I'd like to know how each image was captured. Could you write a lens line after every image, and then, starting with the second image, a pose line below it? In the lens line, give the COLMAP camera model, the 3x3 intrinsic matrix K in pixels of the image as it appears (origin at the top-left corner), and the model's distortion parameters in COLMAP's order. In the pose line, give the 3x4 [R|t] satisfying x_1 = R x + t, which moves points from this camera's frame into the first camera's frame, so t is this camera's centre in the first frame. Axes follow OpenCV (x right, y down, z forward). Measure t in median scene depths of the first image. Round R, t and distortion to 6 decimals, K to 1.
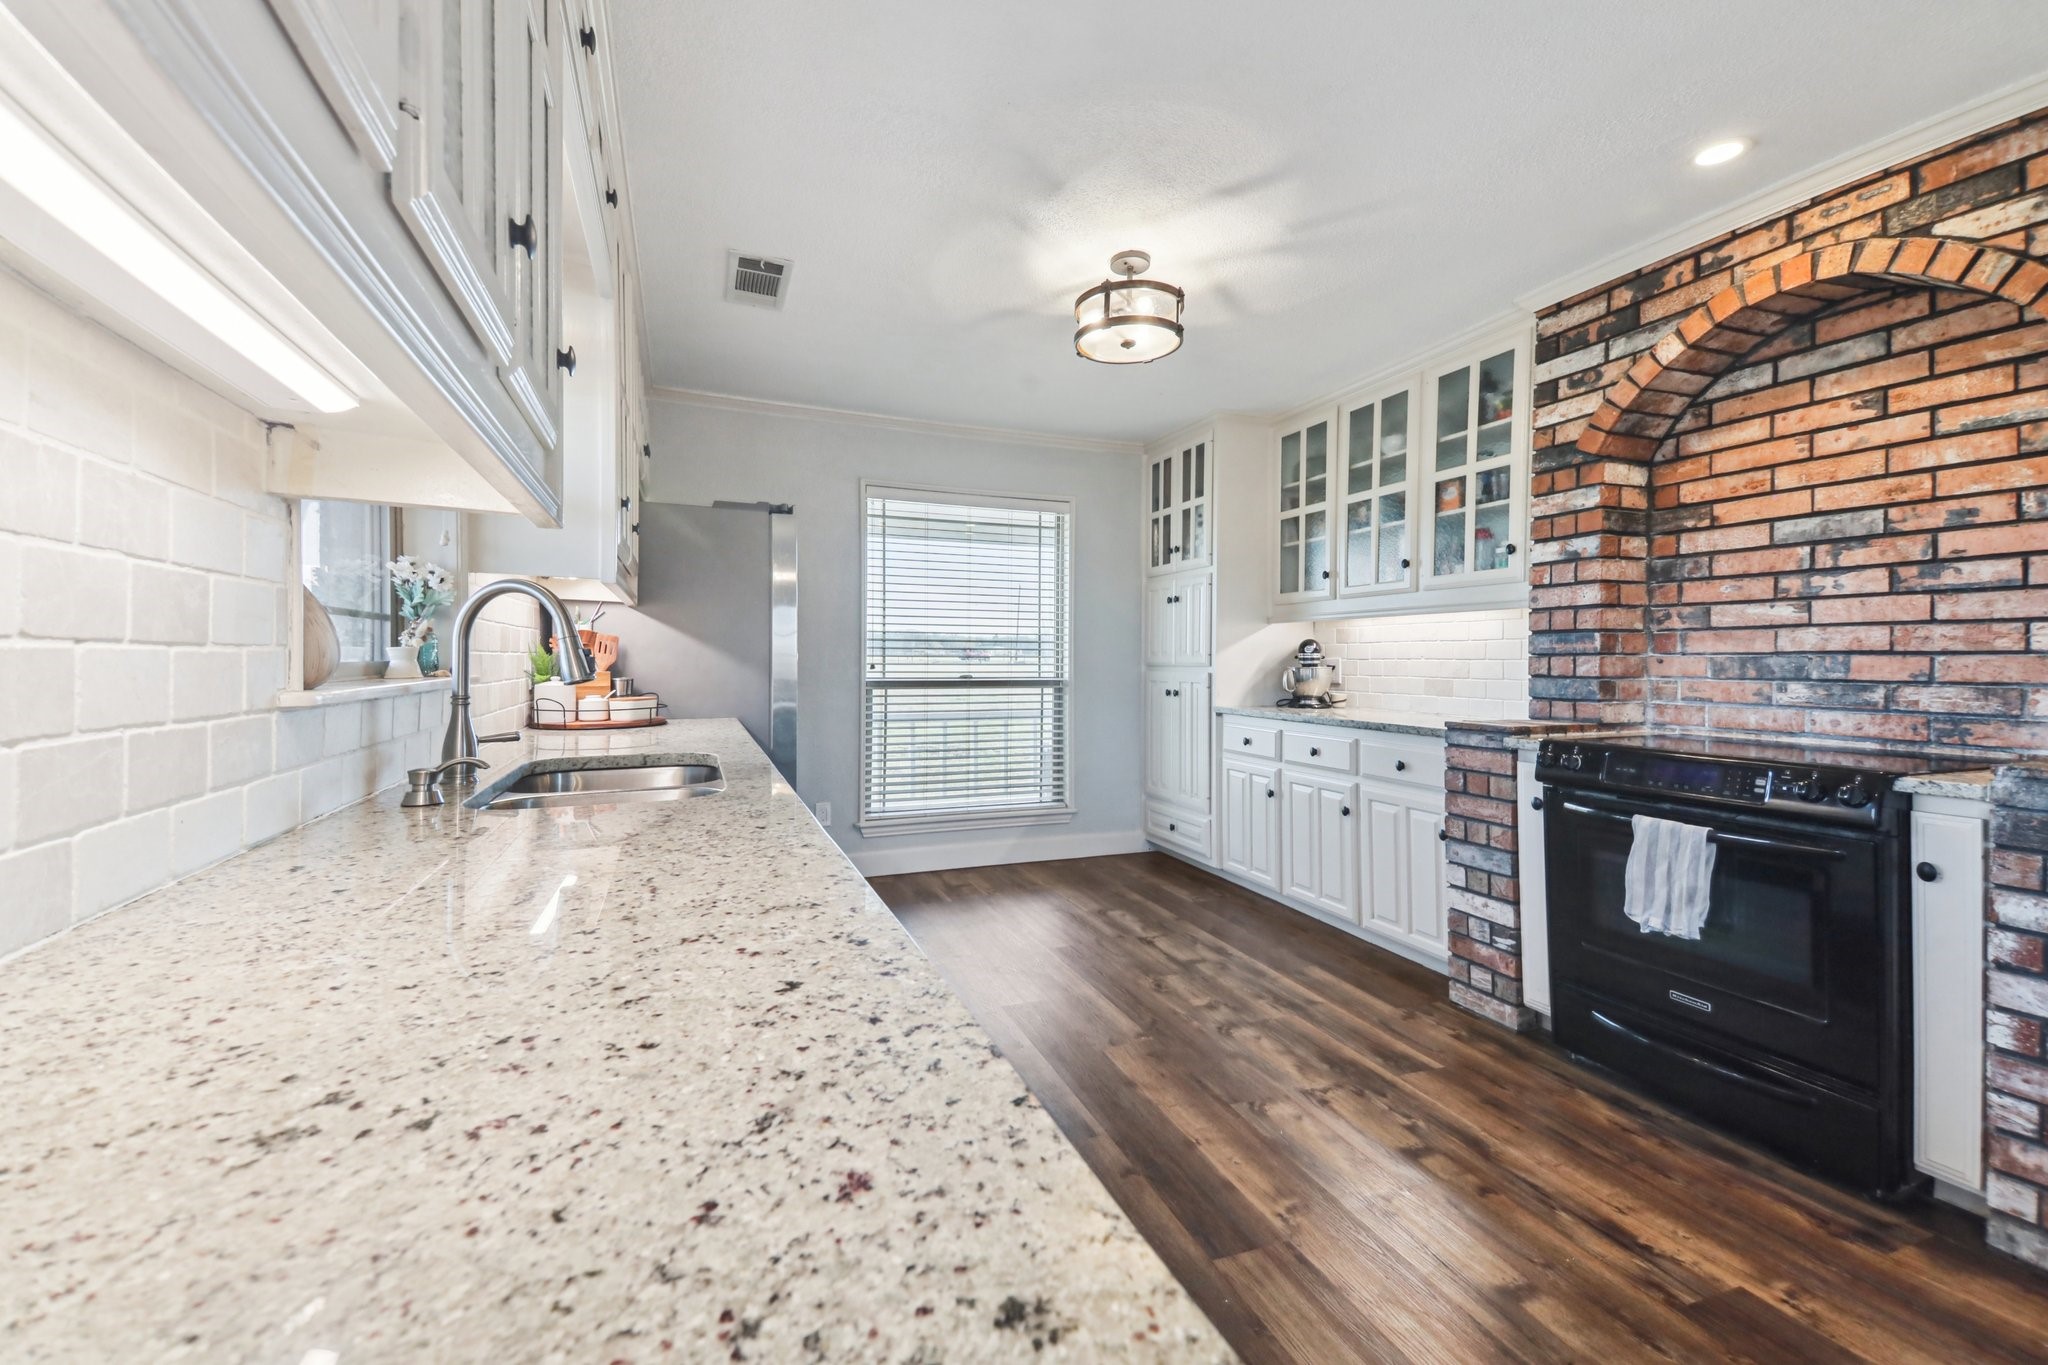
lens RADIAL K [[851.2, 0, 1007.9], [0, 851.2, 665.5], [0, 0, 1]] dist [0.133998, -0.059151]
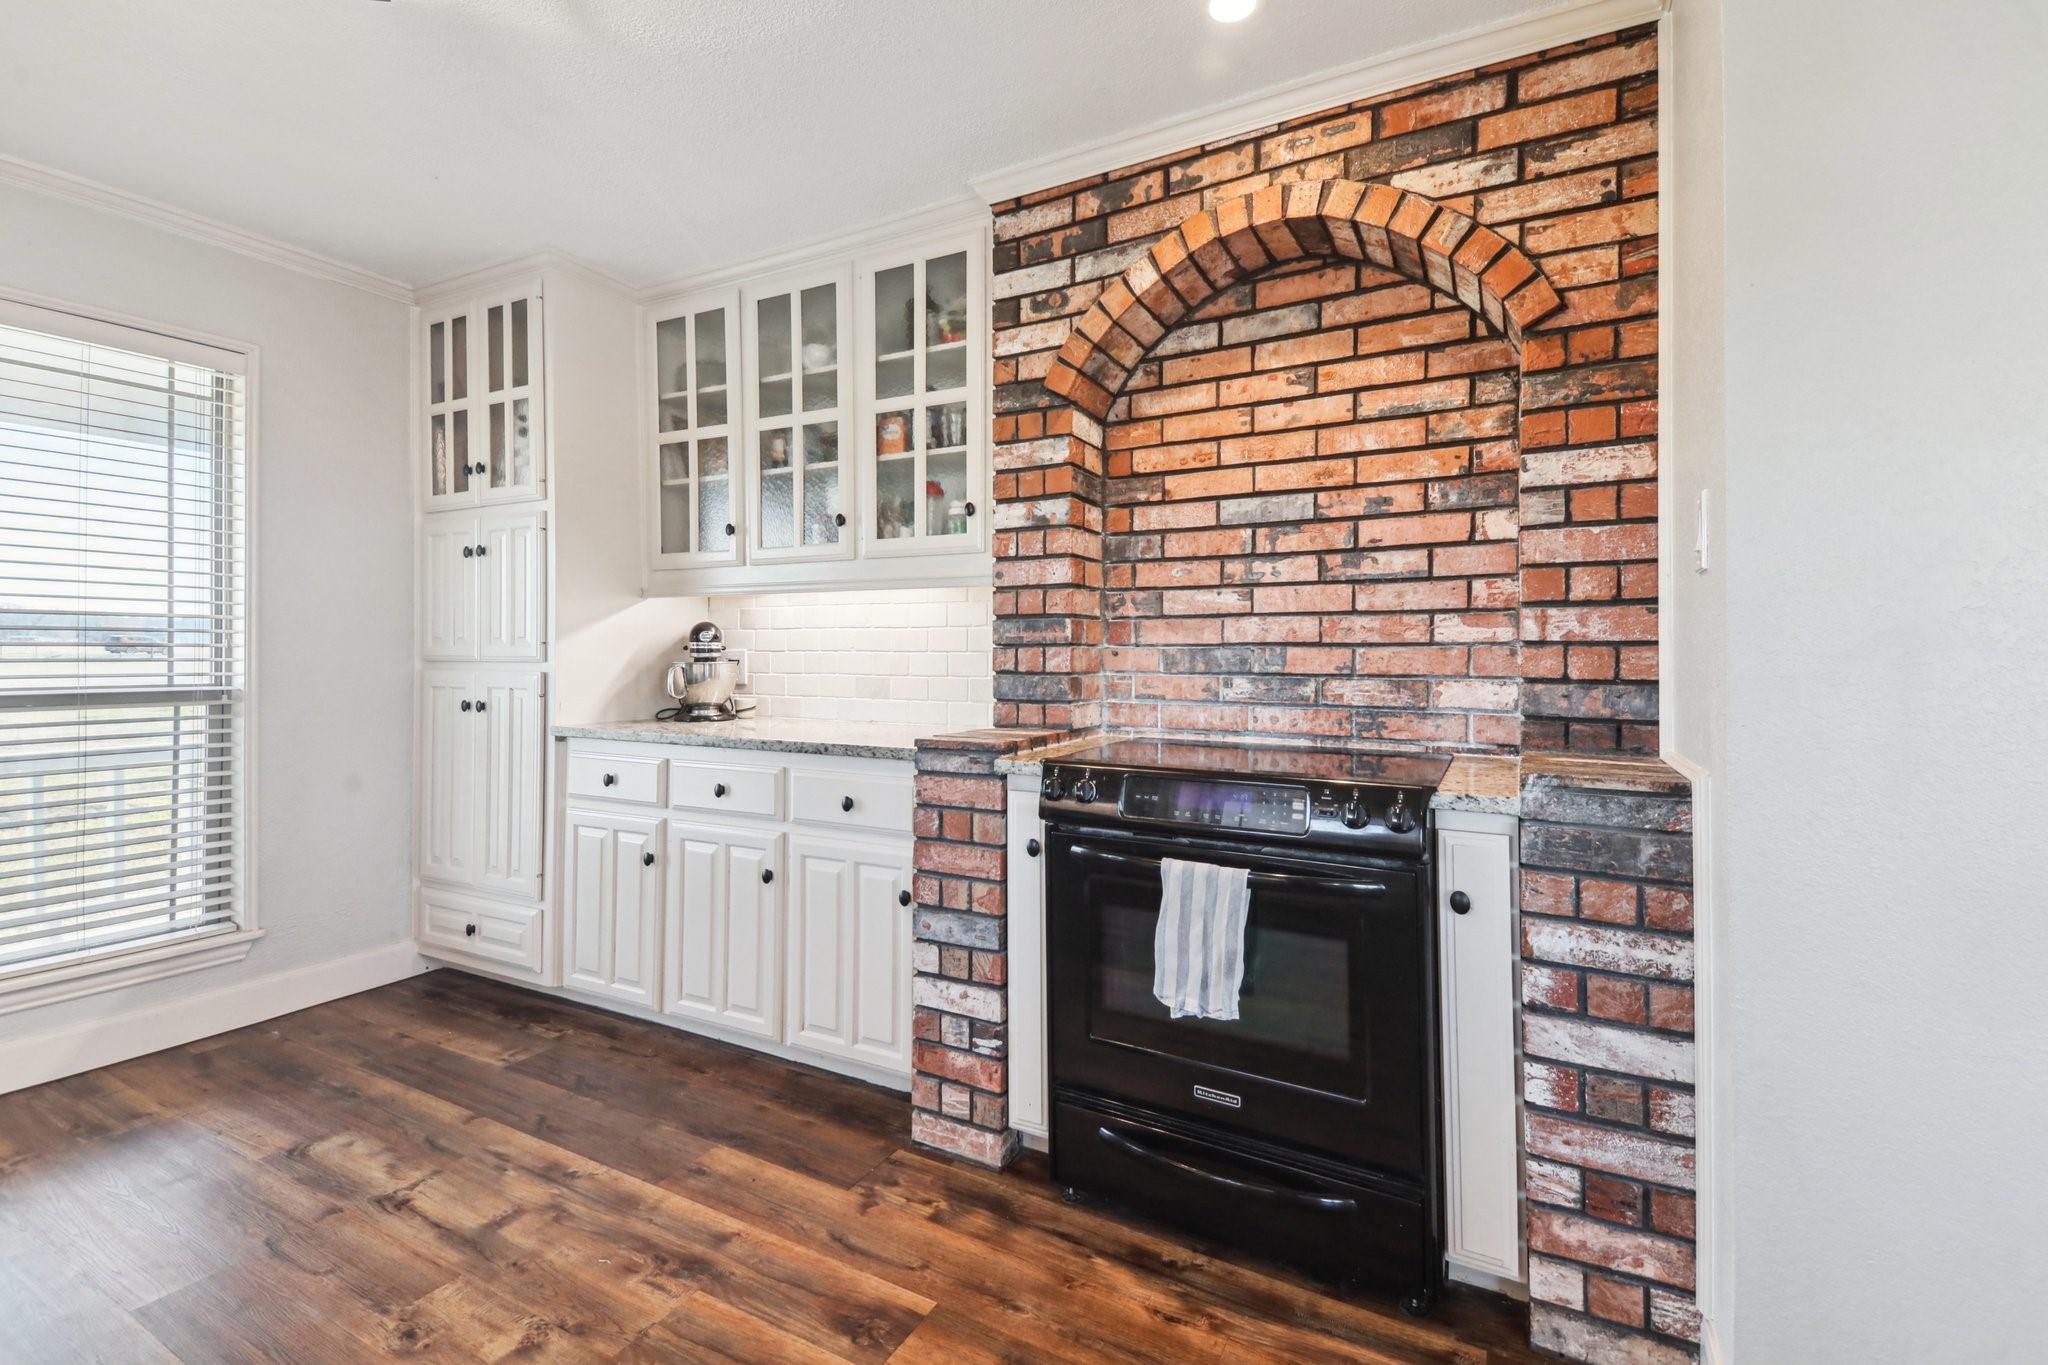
lens RADIAL K [[894.6, 0, 1028.6], [0, 894.6, 655.1], [0, 0, 1]] dist [0.105670, -0.057680]
pose [[0.755301, -0.001053, 0.655377, 0.100427], [0.004054, 0.999987, -0.003066, -0.000957], [-0.655366, 0.004973, 0.755296, 0.415365]]
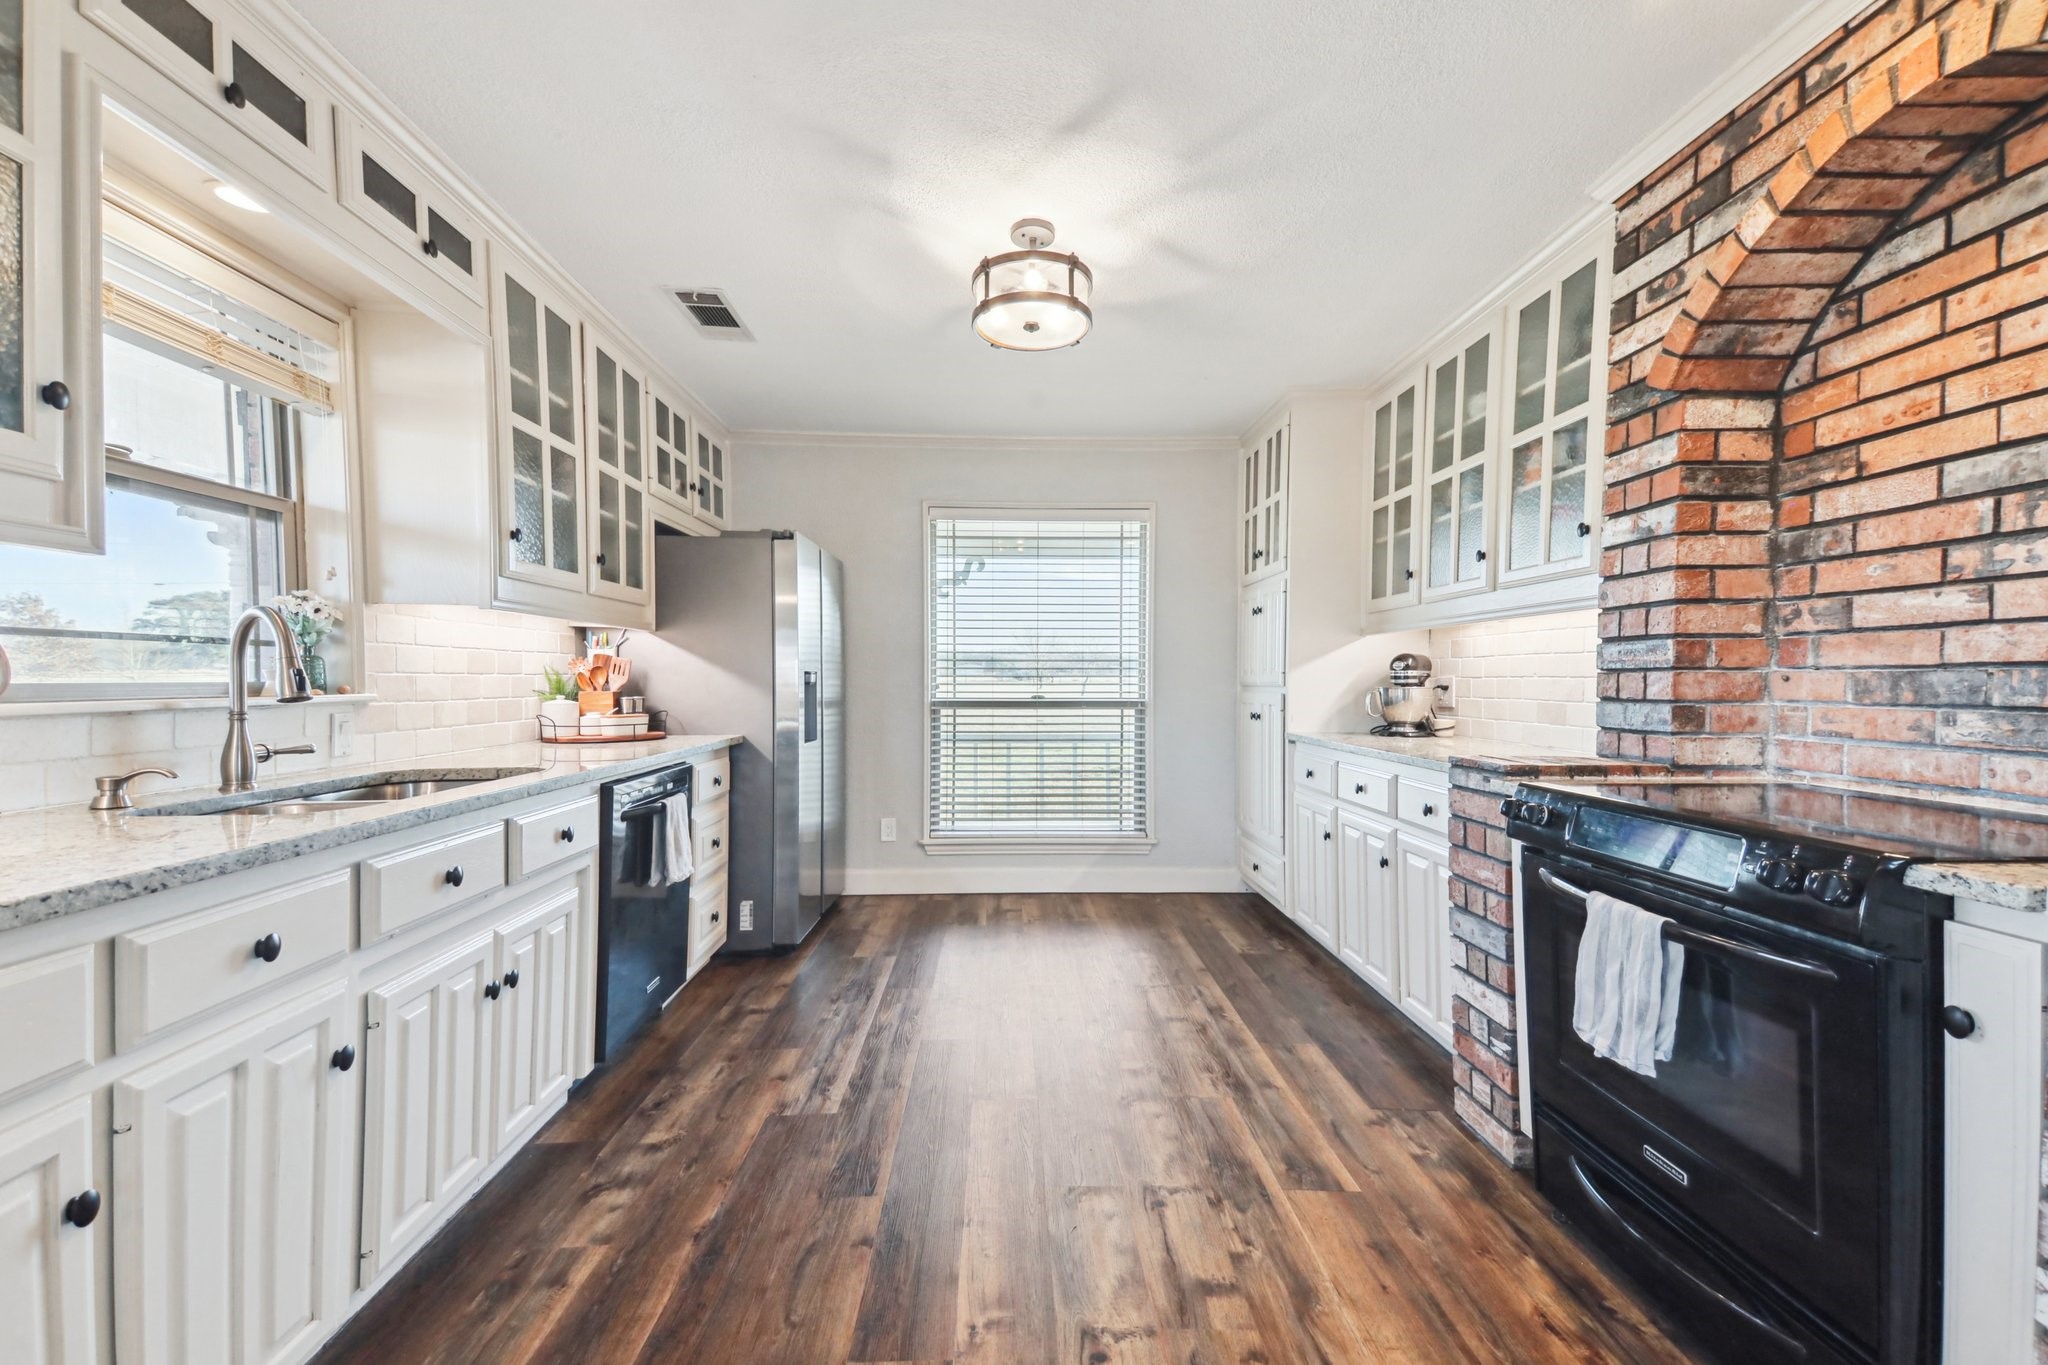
lens RADIAL K [[838.8, 0, 1017.6], [0, 838.8, 698.8], [0, 0, 1]] dist [0.158435, -0.054864]
pose [[0.944261, 0.005337, -0.329155, 0.409499], [-0.000128, 0.999874, 0.015845, -0.000211], [0.329198, -0.014920, 0.944143, 0.142479]]
